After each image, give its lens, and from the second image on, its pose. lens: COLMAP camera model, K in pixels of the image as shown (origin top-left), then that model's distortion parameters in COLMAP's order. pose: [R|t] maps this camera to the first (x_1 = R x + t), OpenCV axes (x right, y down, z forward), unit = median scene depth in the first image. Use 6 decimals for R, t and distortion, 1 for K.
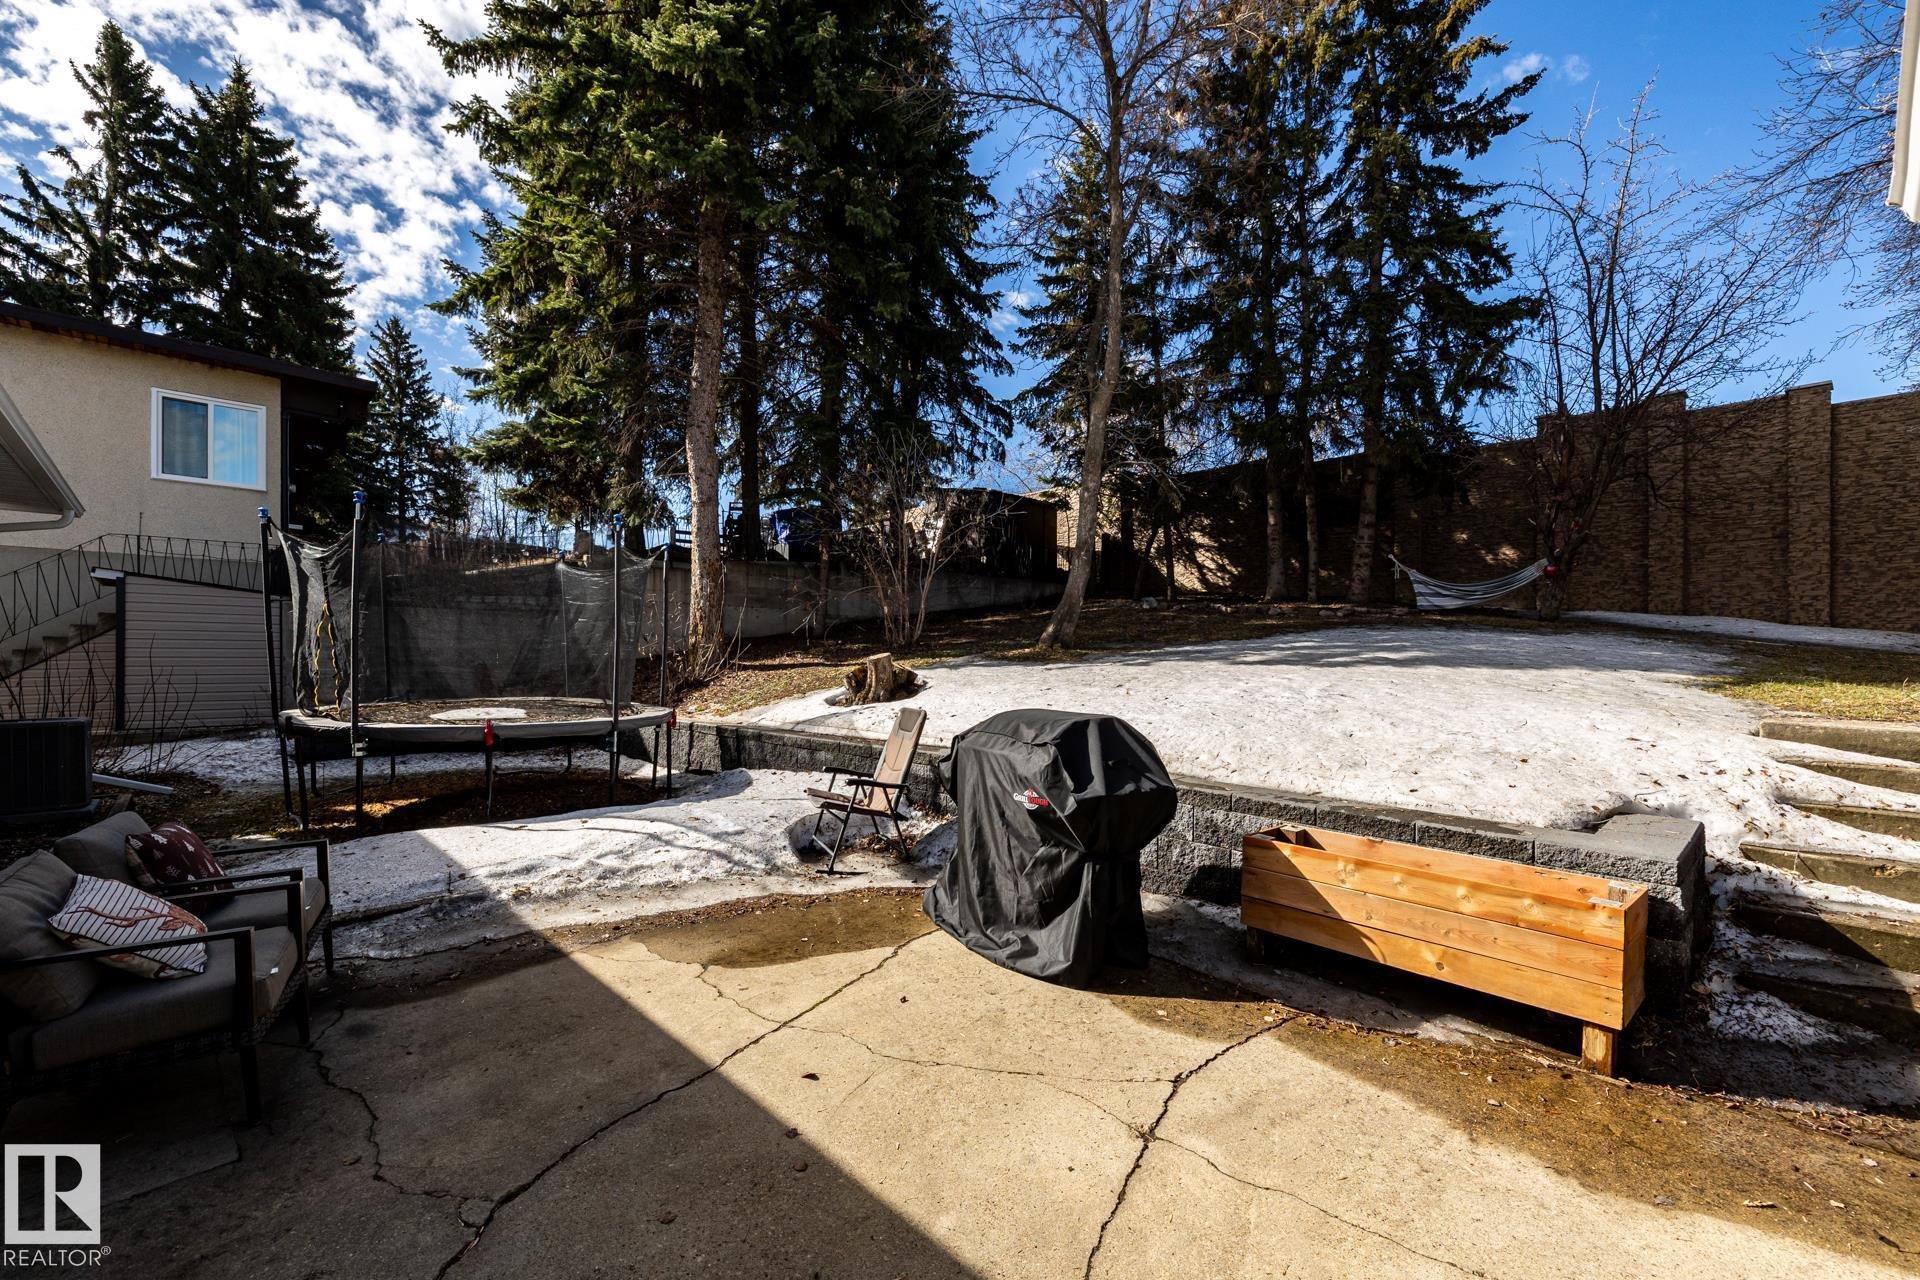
lens RADIAL K [[816.7, 0, 949.7], [0, 816.7, 659.6], [0, 0, 1]] dist [0.001598, 0.000548]
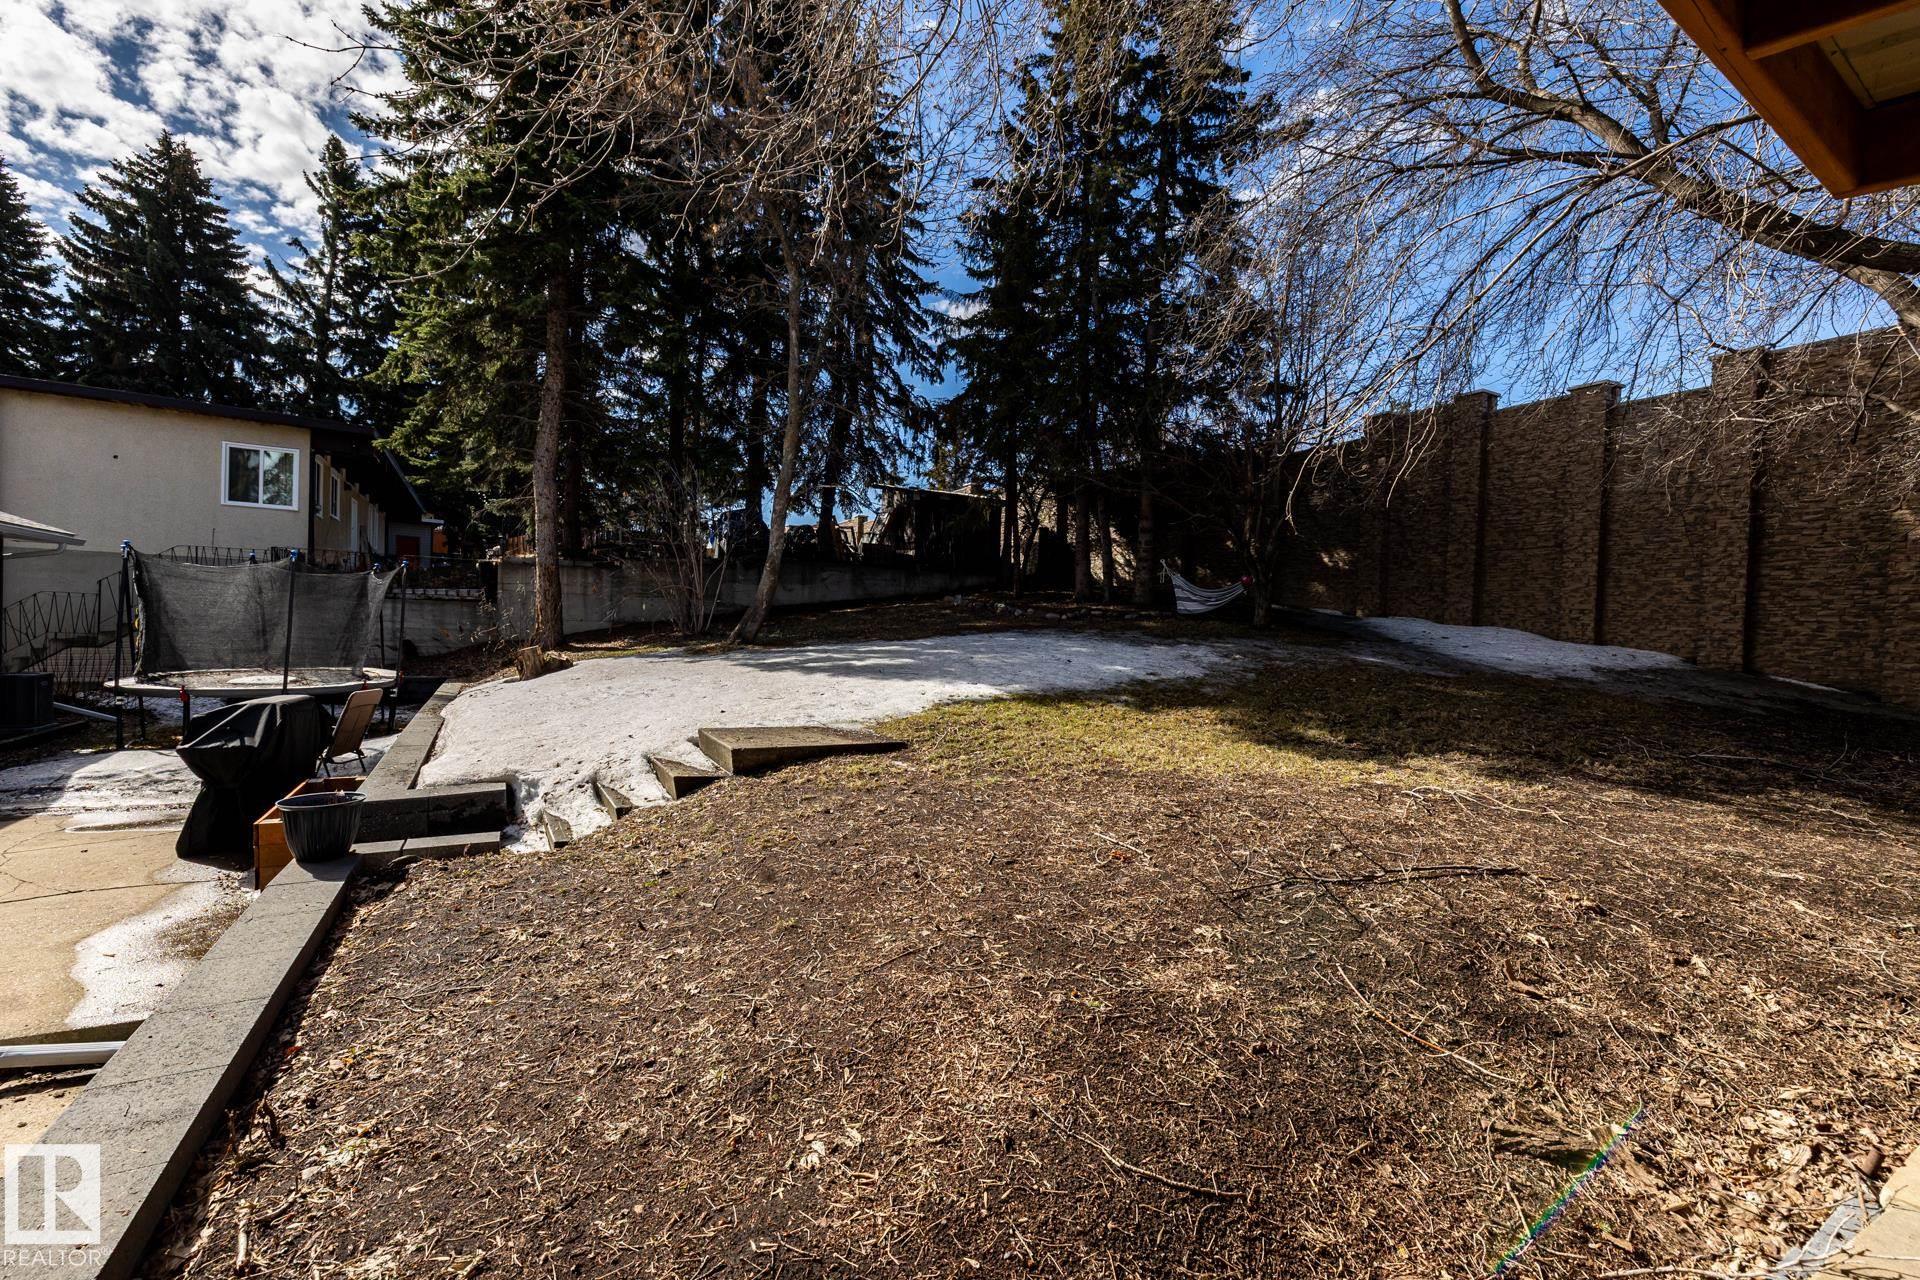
lens RADIAL K [[816.7, 0, 961.4], [0, 816.7, 656.0], [0, 0, 1]] dist [0.001598, 0.000548]
pose [[0.968769, 0.036204, -0.245308, 0.378414], [-0.029283, 0.999065, 0.031803, -0.021495], [0.246230, -0.023627, 0.968923, -0.049858]]
